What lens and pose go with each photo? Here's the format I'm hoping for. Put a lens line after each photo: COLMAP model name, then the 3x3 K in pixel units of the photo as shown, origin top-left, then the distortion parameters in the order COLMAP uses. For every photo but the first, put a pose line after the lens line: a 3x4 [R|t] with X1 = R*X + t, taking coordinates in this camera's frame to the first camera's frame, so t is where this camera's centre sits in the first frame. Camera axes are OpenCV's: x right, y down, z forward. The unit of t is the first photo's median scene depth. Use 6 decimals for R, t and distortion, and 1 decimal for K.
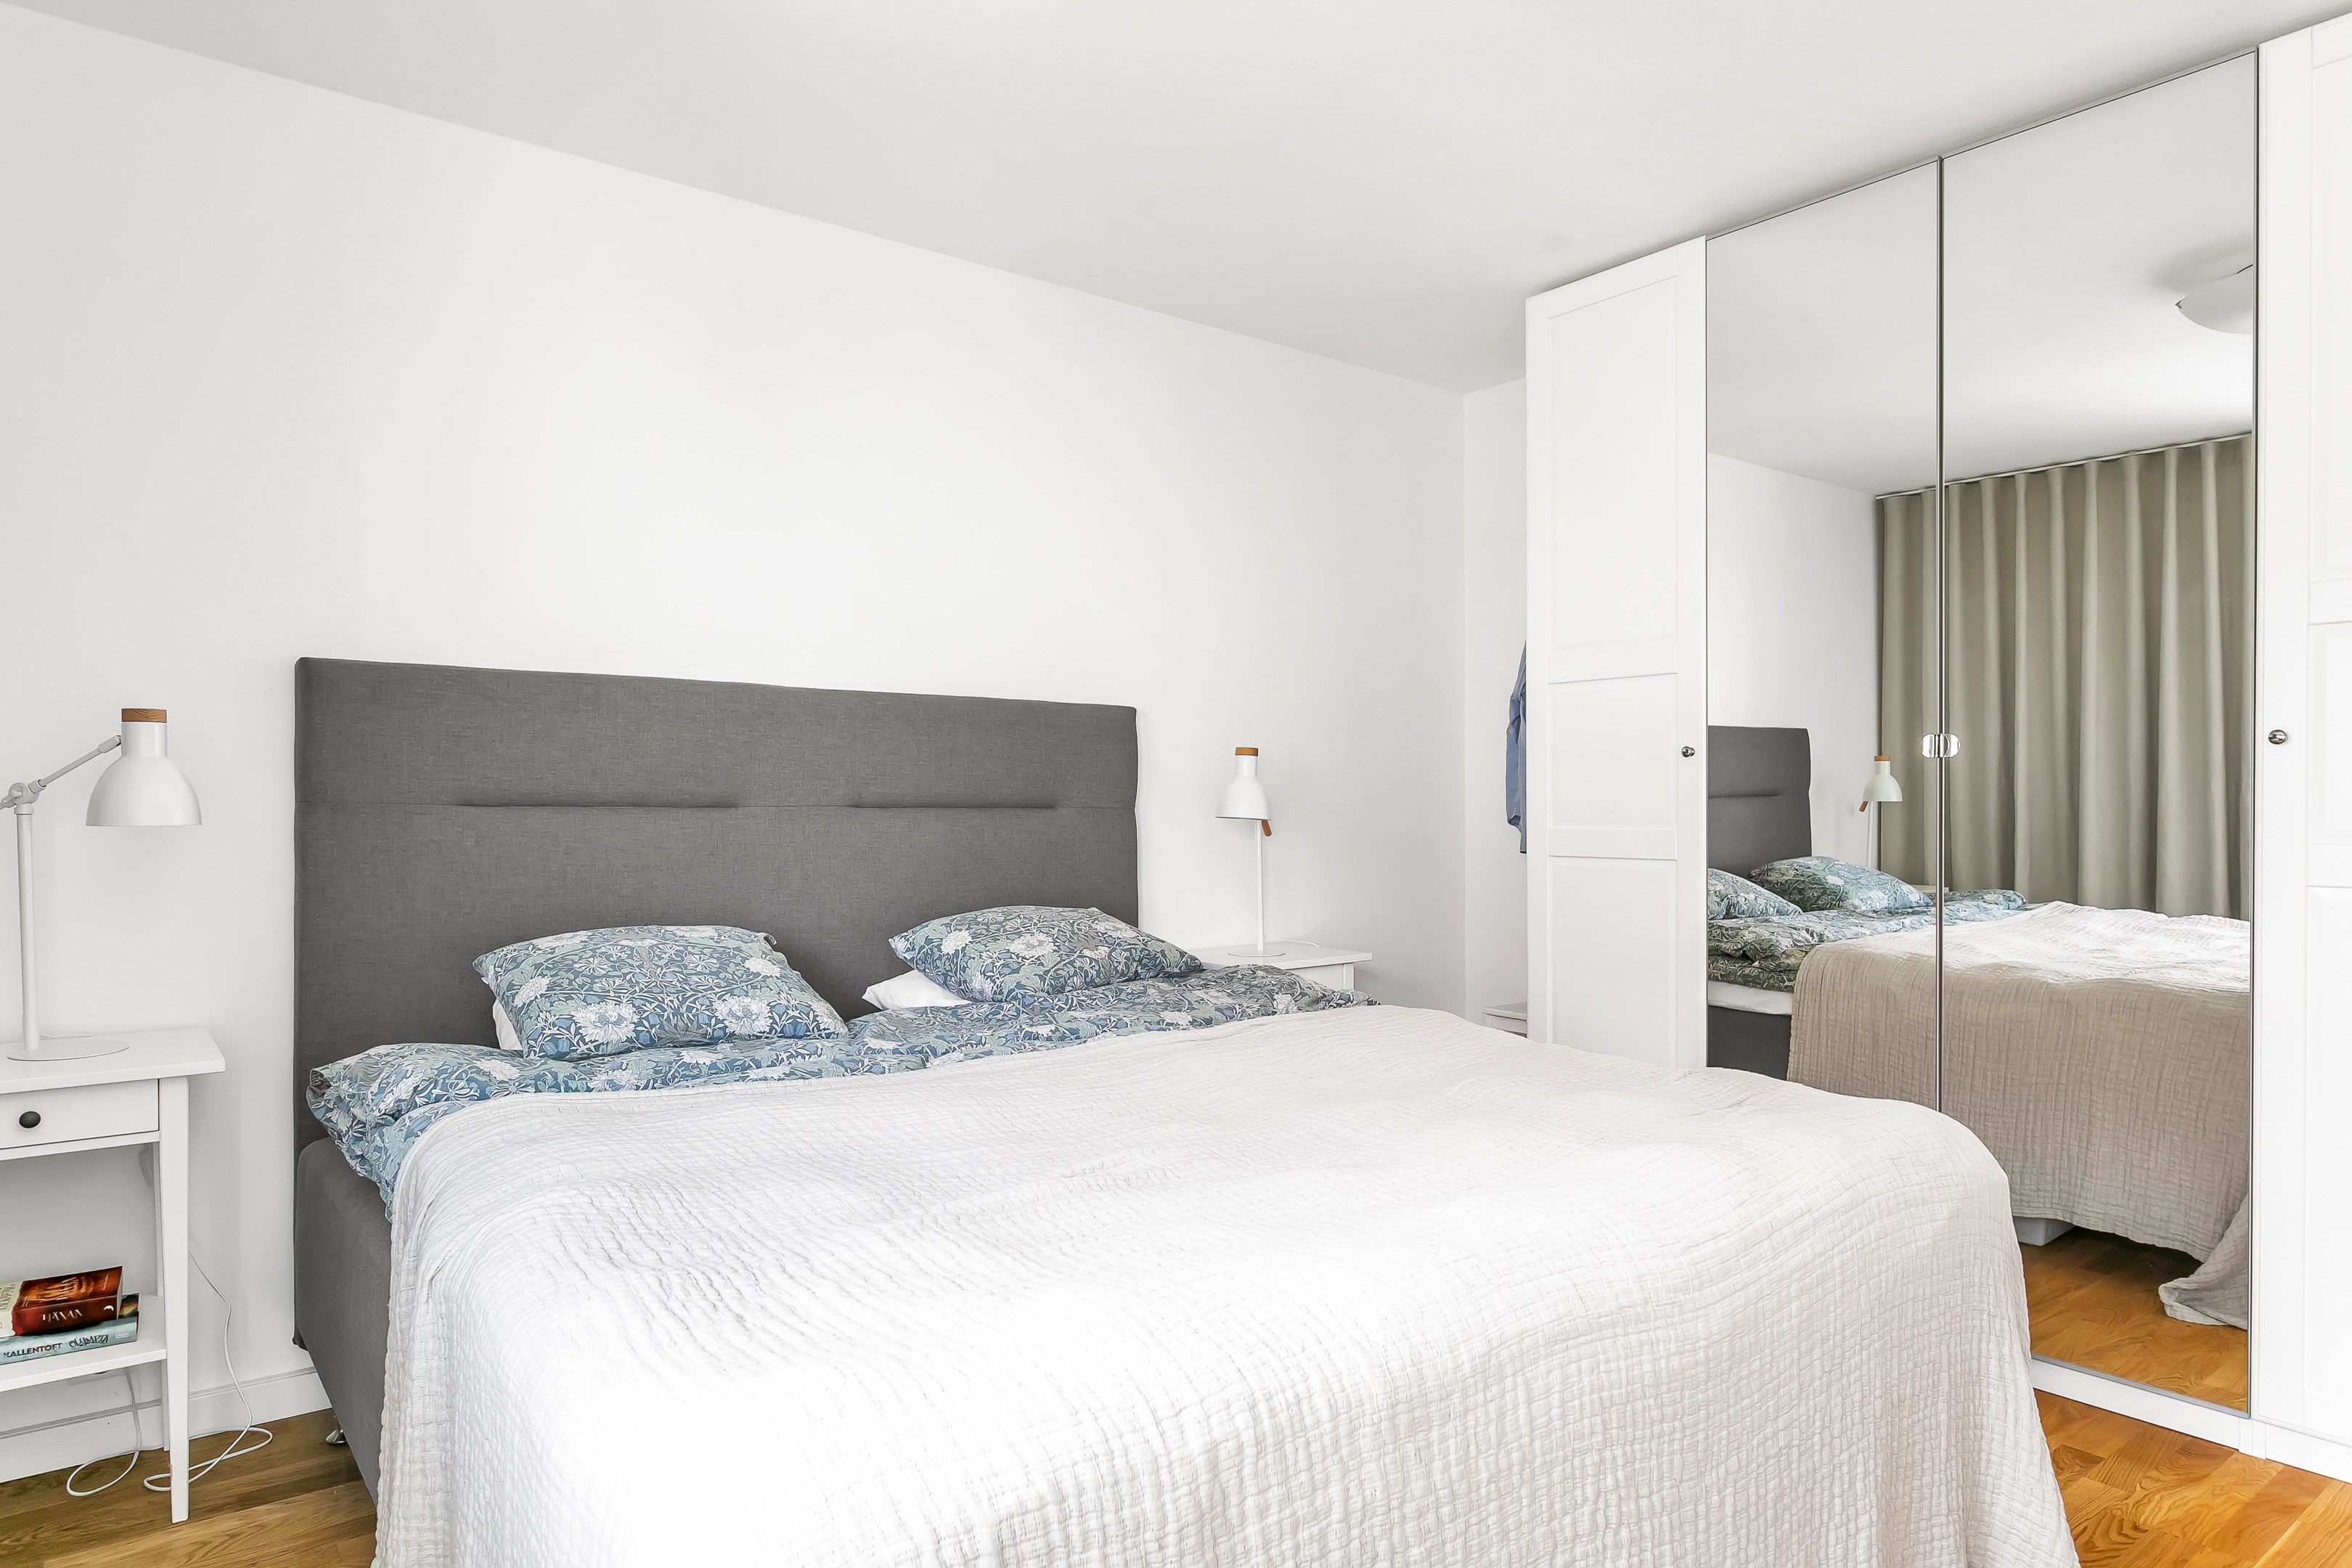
lens RADIAL K [[1407.9, 0, 1176.0], [0, 1407.9, 784.0], [0, 0, 1]] dist [-0.003016, -0.000075]
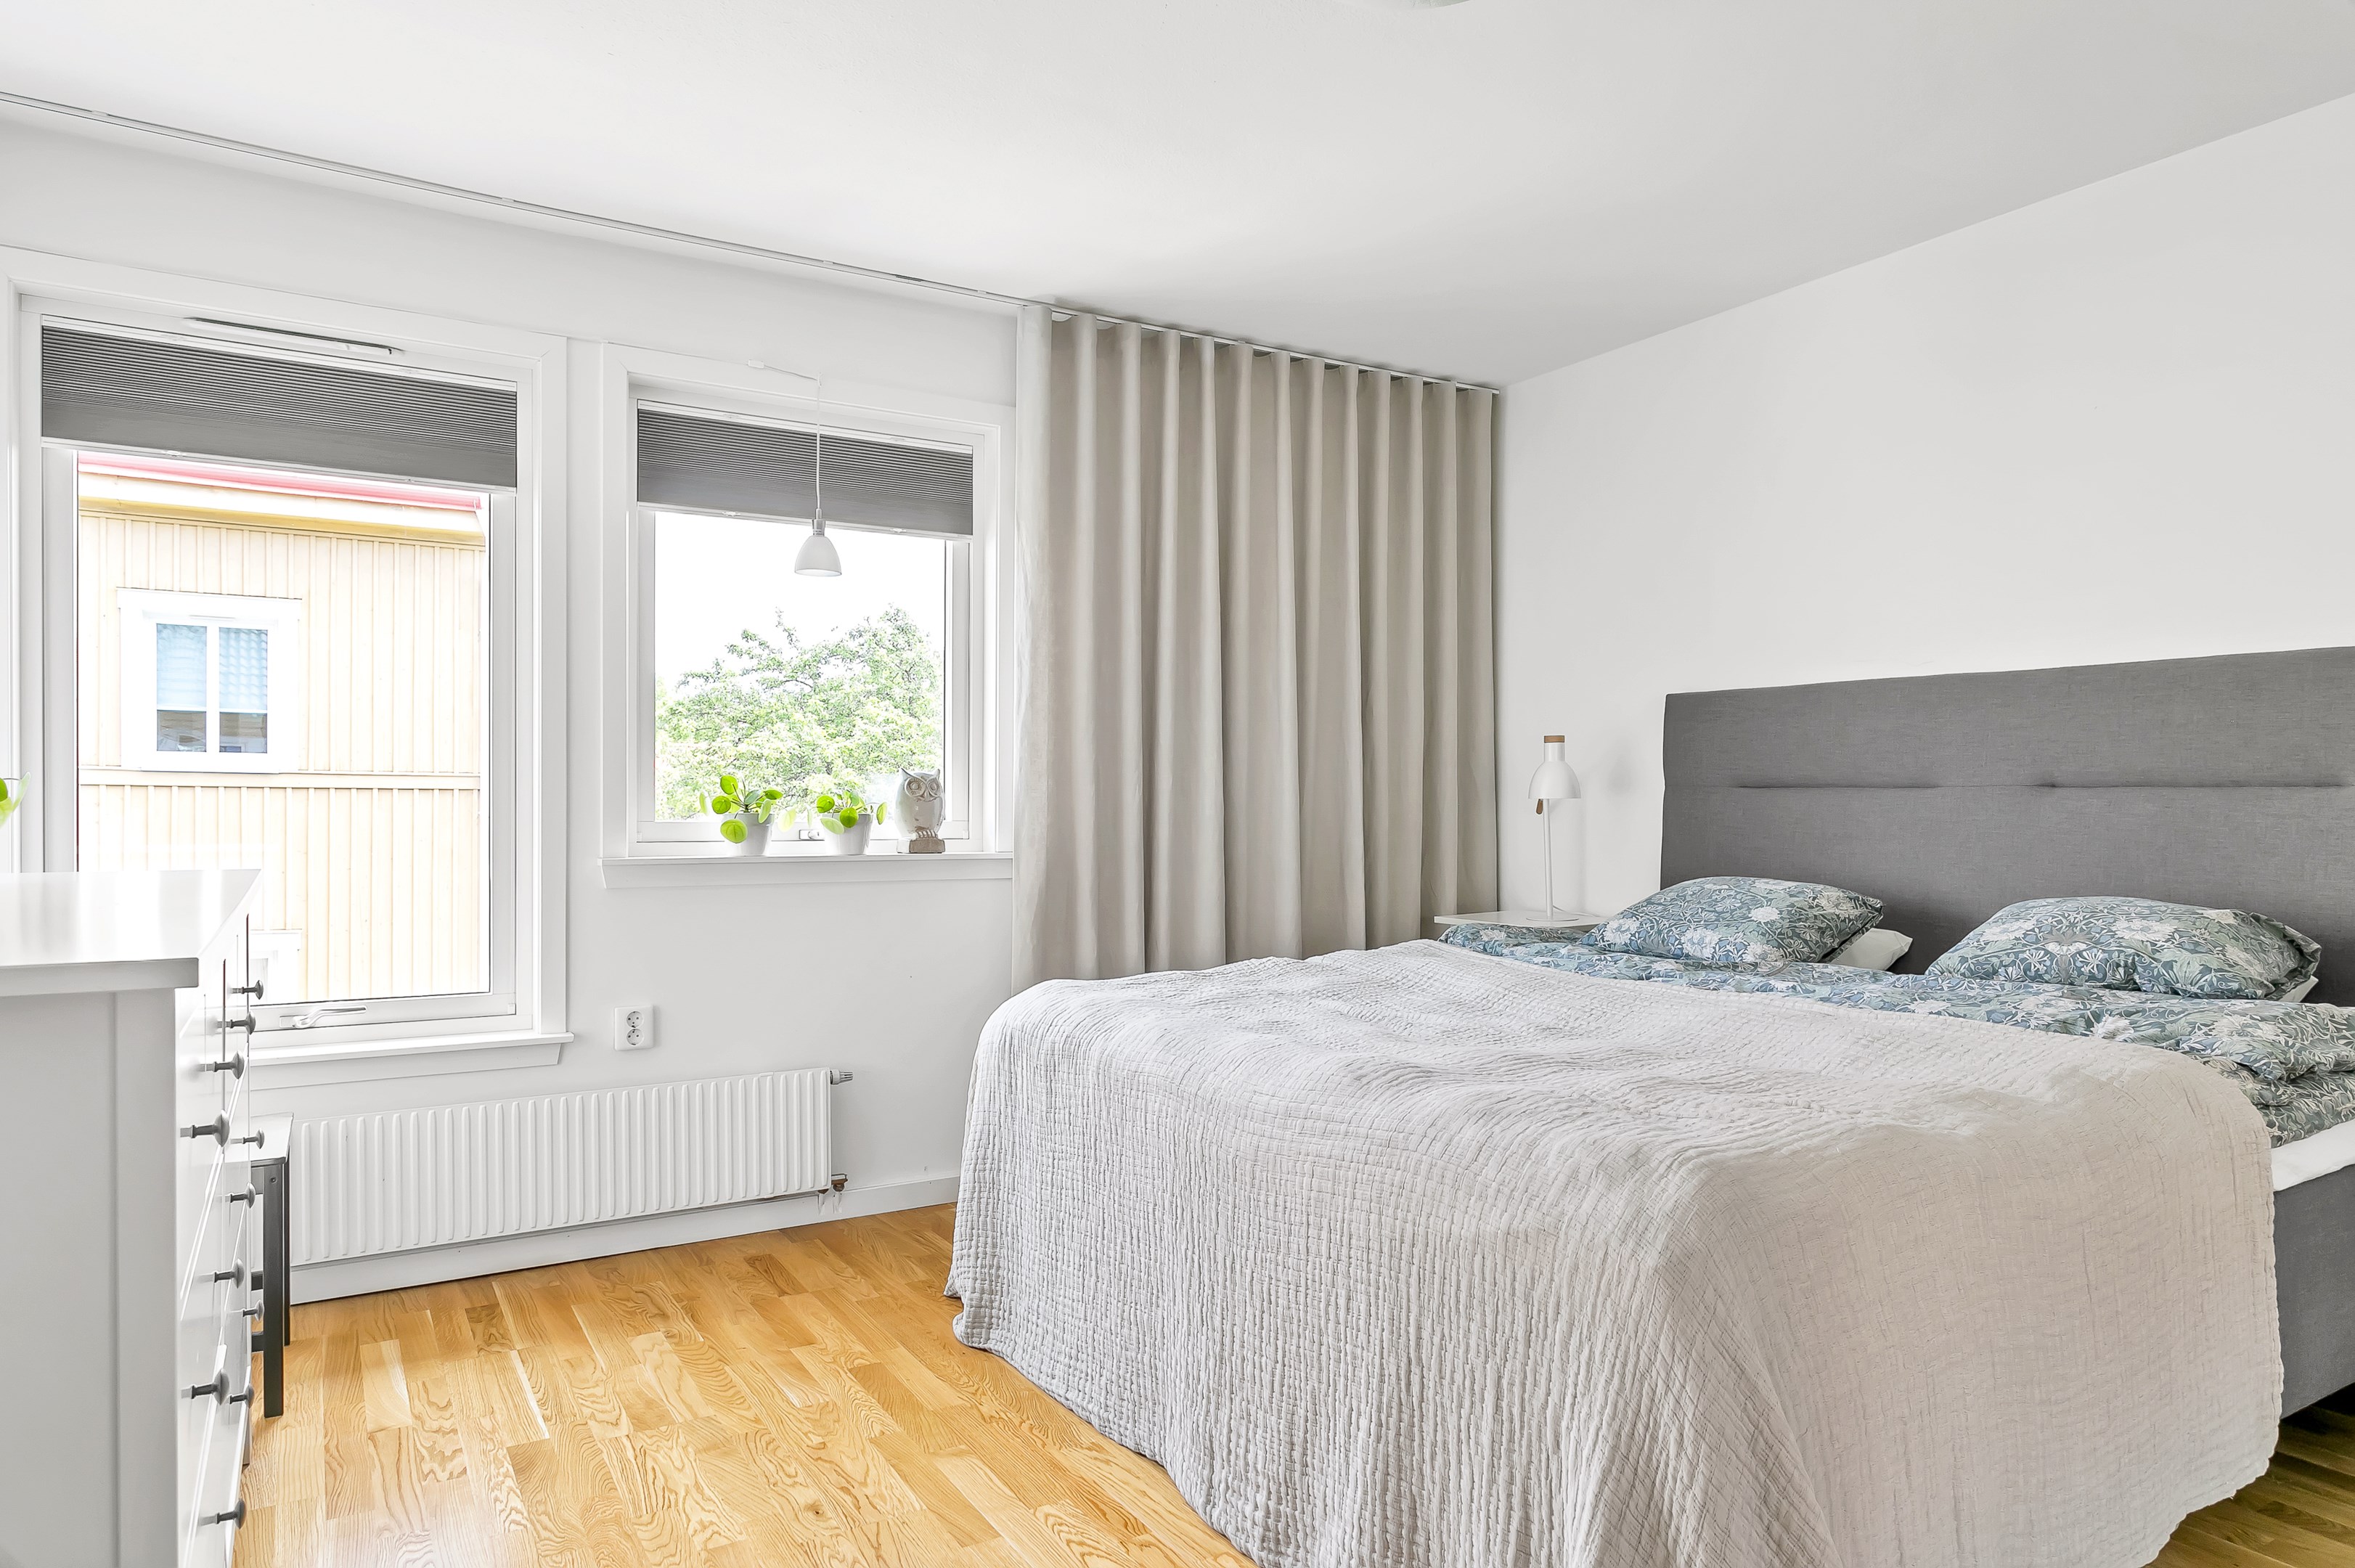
lens RADIAL K [[1409.7, 0, 1177.5], [0, 1409.7, 784.0], [0, 0, 1]] dist [-0.003016, -0.000075]
pose [[-0.106398, -0.010005, -0.994273, 0.935436], [0.017910, 0.999768, -0.011977, 0.017975], [0.994162, -0.019082, -0.106194, 0.566611]]
